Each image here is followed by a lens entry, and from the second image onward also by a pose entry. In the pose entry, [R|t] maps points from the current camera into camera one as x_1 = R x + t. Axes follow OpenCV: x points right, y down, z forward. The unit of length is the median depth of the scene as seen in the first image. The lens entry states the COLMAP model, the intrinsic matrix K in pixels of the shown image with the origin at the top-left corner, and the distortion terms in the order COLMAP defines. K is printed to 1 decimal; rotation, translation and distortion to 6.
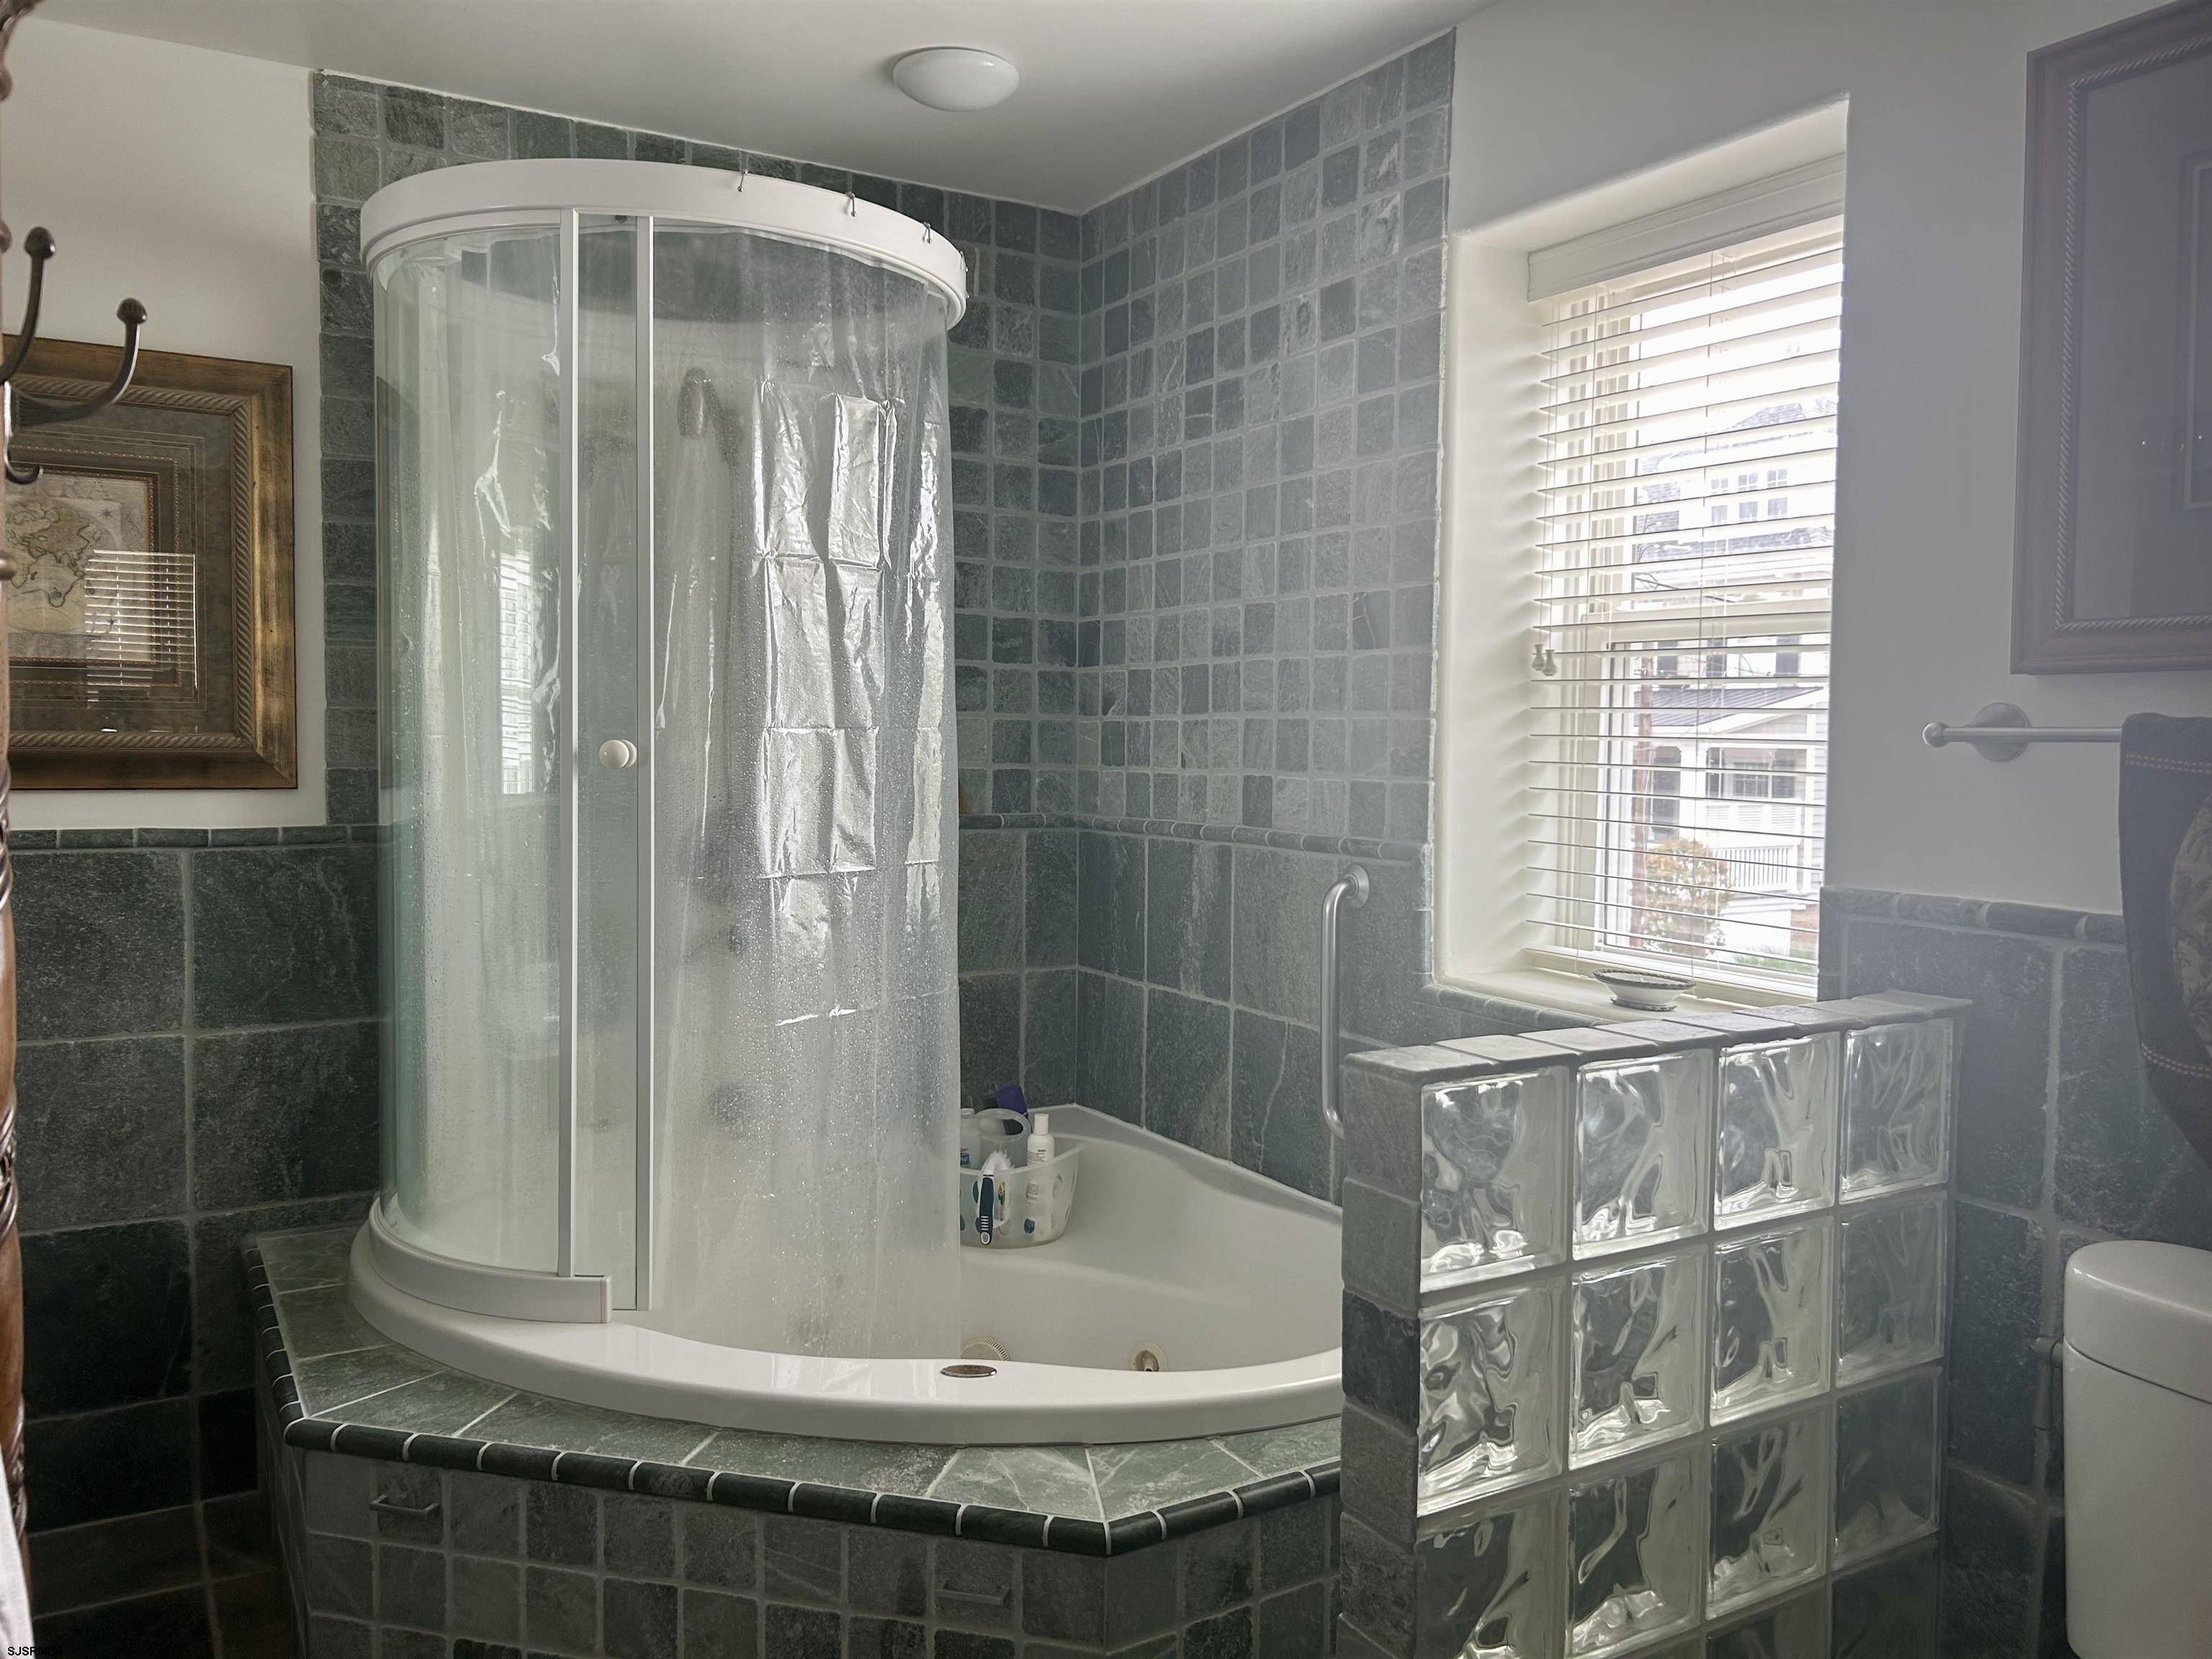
lens RADIAL K [[1662.8, 0, 1105.7], [0, 1662.8, 818.5], [0, 0, 1]] dist [0.092662, -0.089375]
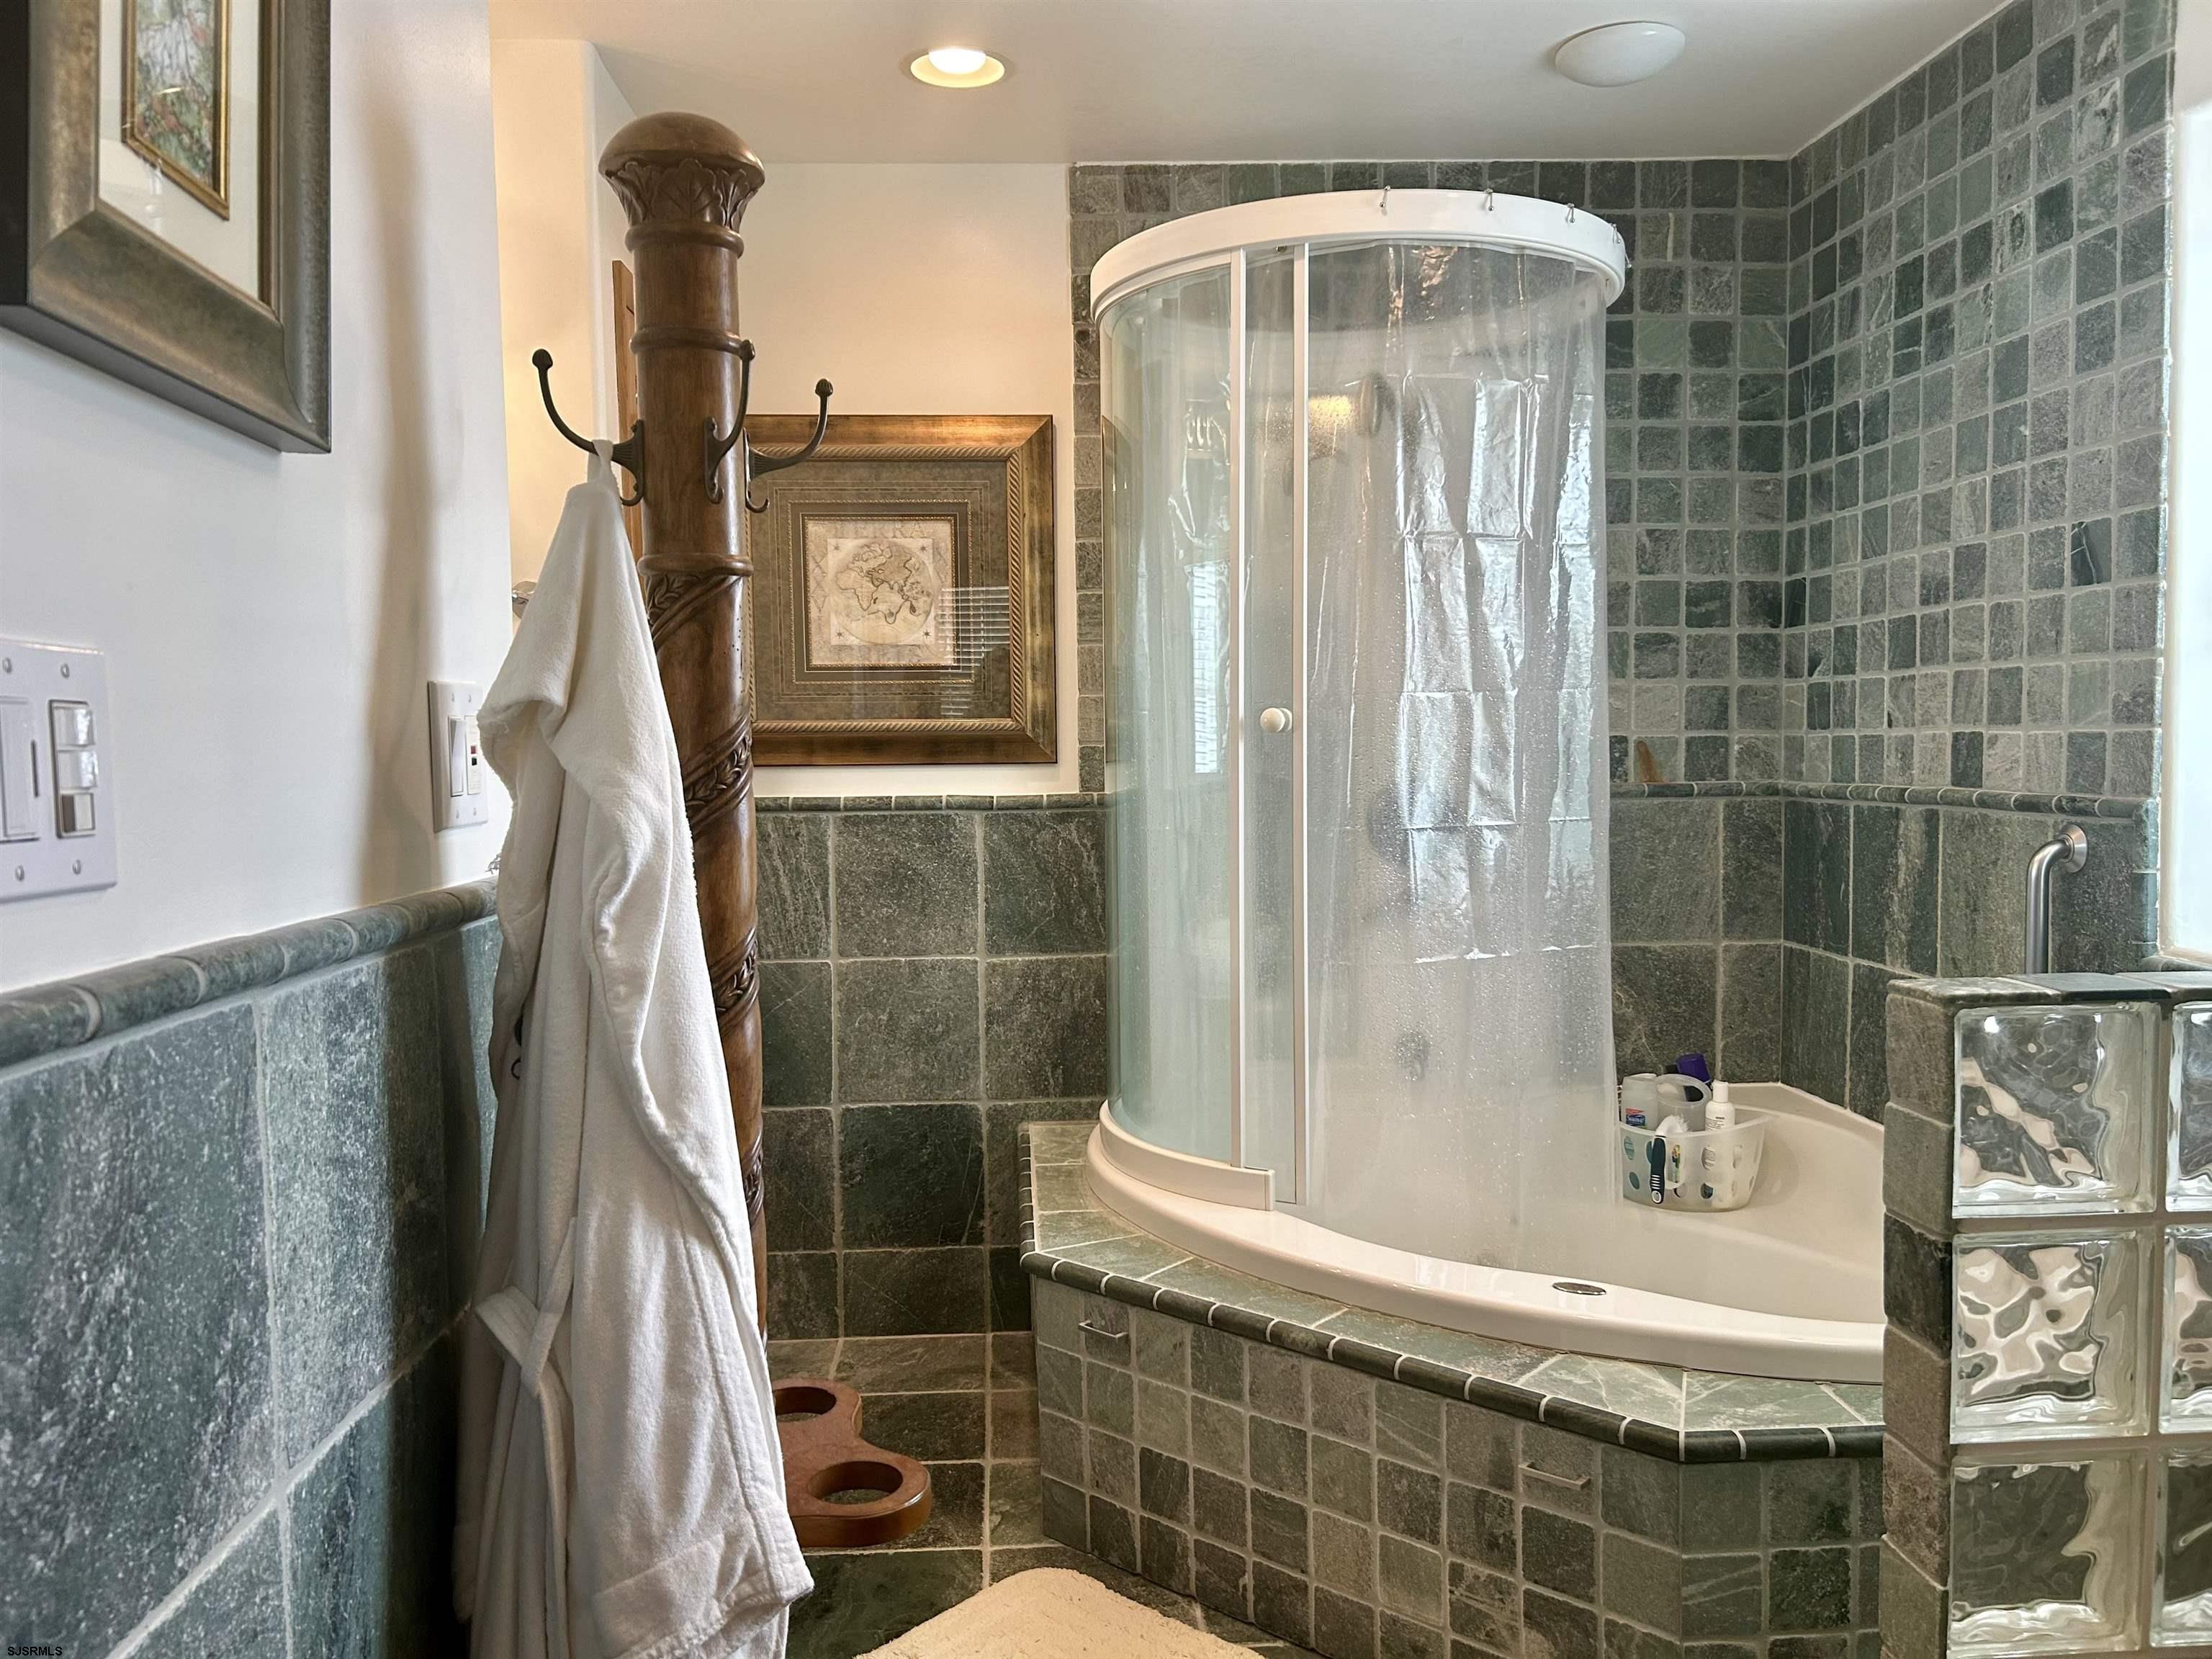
lens RADIAL K [[1662.8, 0, 1105.7], [0, 1662.8, 818.5], [0, 0, 1]] dist [0.092662, -0.089375]
pose [[0.892679, -0.001850, -0.450689, 0.096870], [0.002274, 0.999997, 0.000399, 0.023180], [0.450687, -0.001382, 0.892681, -0.059190]]
